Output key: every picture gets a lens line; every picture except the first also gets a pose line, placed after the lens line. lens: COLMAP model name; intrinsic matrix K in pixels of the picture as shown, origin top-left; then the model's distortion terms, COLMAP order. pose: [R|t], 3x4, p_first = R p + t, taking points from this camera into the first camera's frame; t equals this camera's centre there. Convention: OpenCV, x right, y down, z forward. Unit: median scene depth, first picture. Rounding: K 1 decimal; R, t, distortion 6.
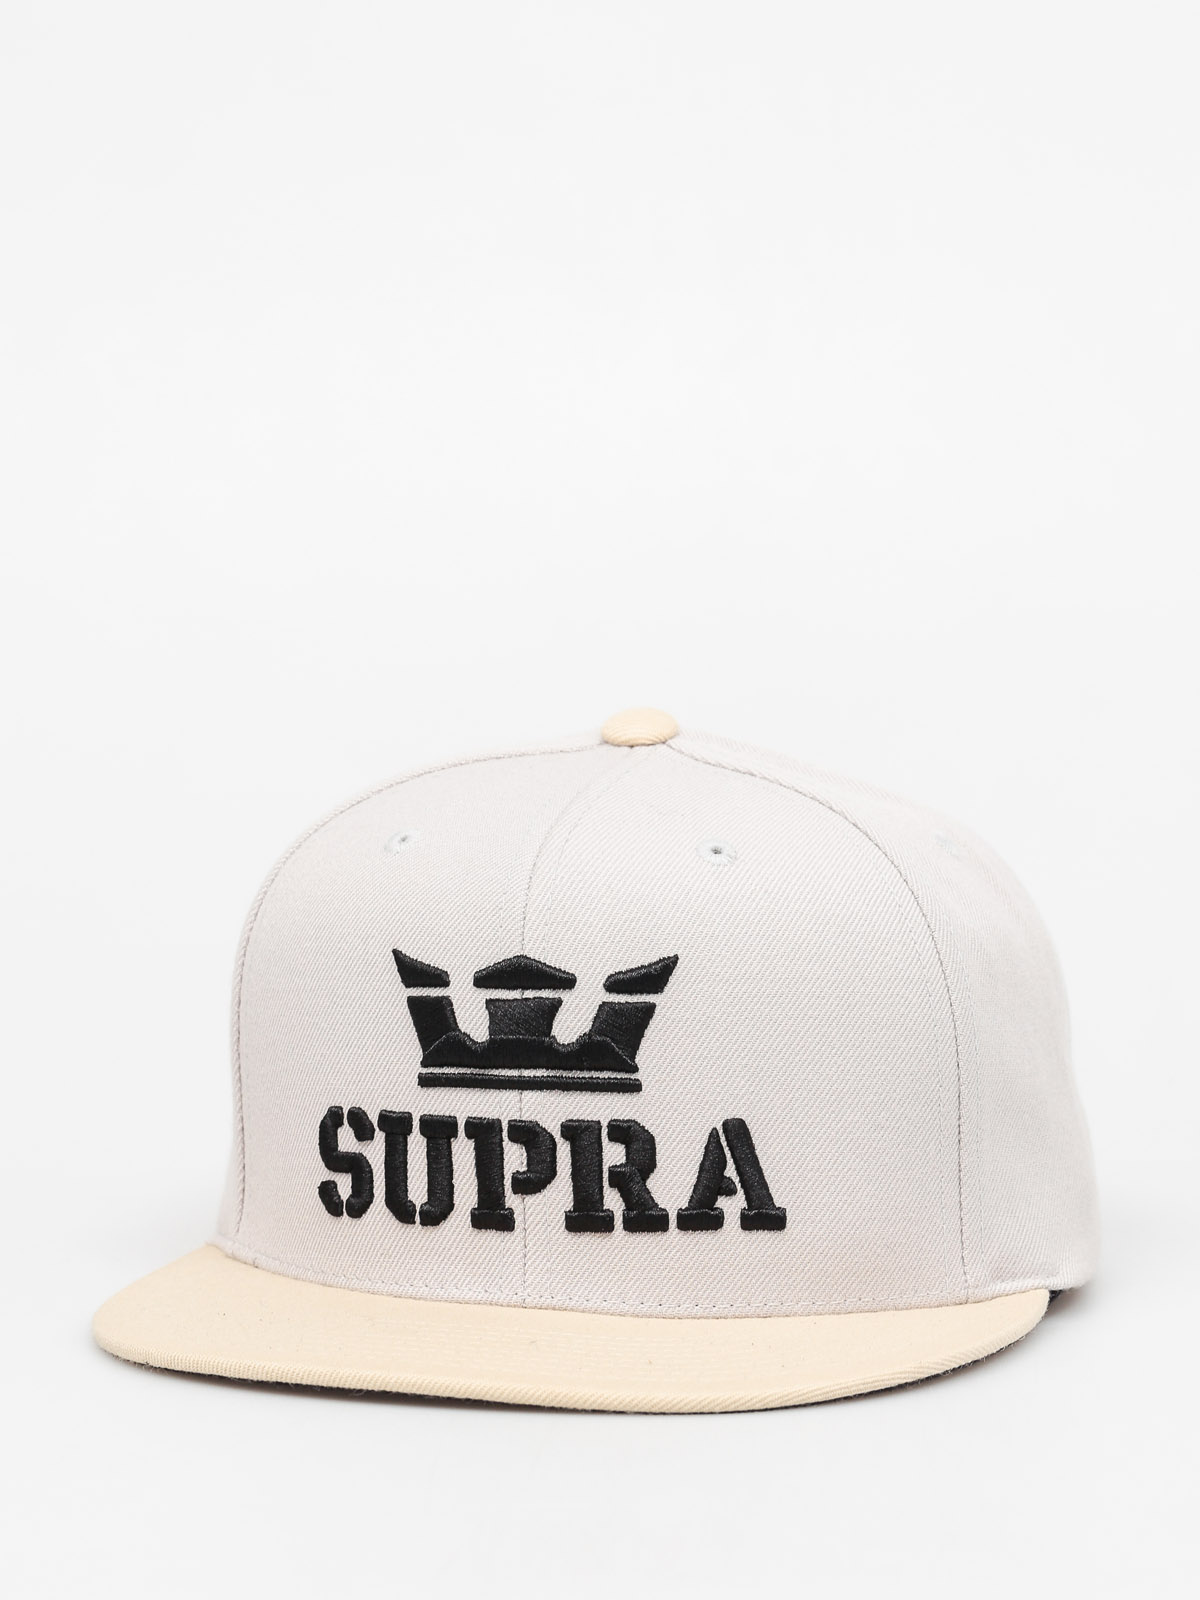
lens RADIAL K [[4841.6, 0, 599.9], [0, 4841.6, 800.8], [0, 0, 1]] dist [-0.097247, 0.000000]
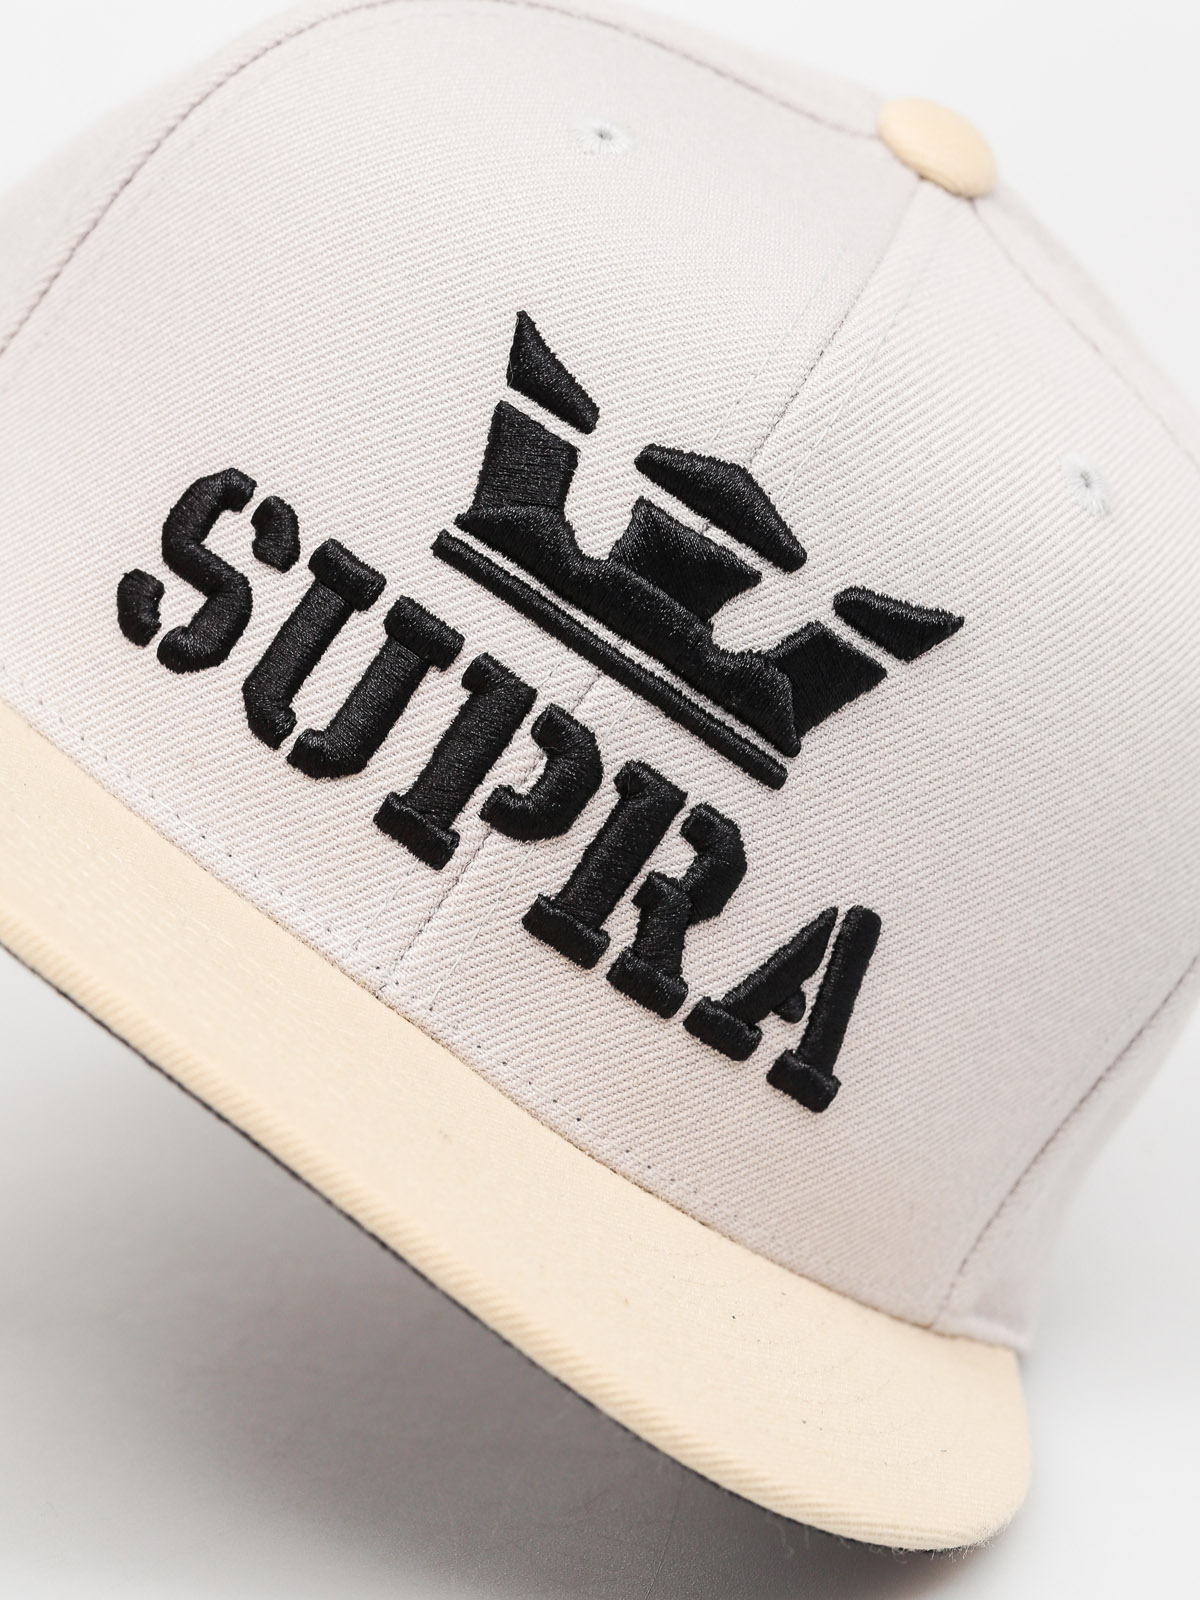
lens RADIAL K [[4841.6, 0, 600.5], [0, 4841.6, 799.1], [0, 0, 1]] dist [-0.097247, 0.000000]
pose [[0.801822, 0.527256, 0.281215, -0.162268], [-0.563566, 0.823703, 0.062505, 0.037589], [-0.198681, -0.208601, 0.957607, 0.473141]]
